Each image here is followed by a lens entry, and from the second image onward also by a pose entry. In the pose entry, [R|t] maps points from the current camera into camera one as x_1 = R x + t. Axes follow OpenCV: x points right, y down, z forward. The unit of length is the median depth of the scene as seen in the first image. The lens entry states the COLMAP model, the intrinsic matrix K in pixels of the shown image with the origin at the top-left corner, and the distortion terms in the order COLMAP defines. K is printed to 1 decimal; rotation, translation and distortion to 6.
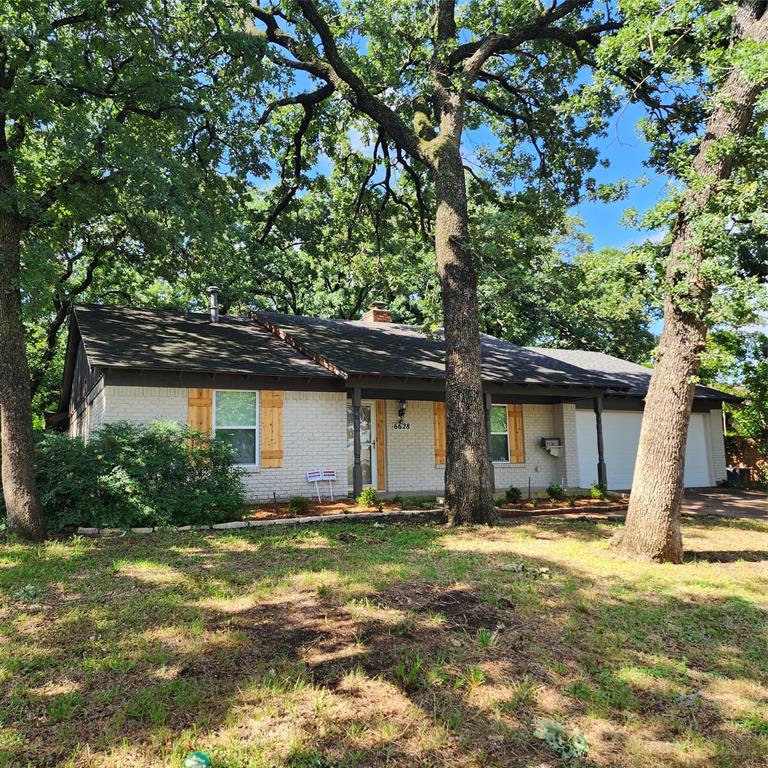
lens RADIAL K [[675.6, 0, 384.0], [0, 675.6, 384.0], [0, 0, 1]] dist [0.039928, -0.041671]
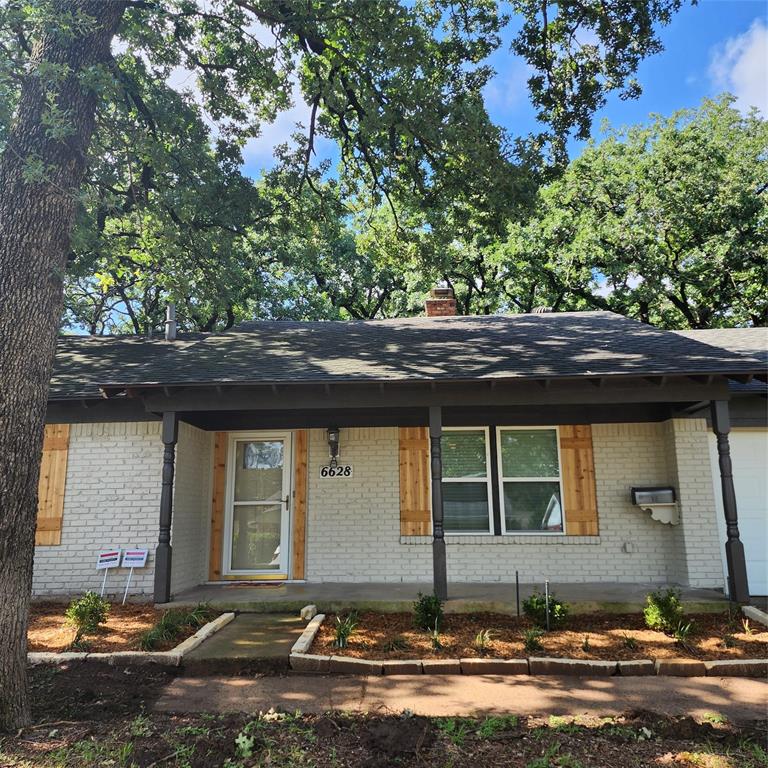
lens RADIAL K [[675.6, 0, 384.0], [0, 675.6, 384.0], [0, 0, 1]] dist [0.039928, -0.041671]
pose [[0.864663, -0.085504, -0.495023, 0.337930], [0.056705, 0.995723, -0.072941, 0.028839], [0.499142, 0.034999, 0.865813, 0.459160]]
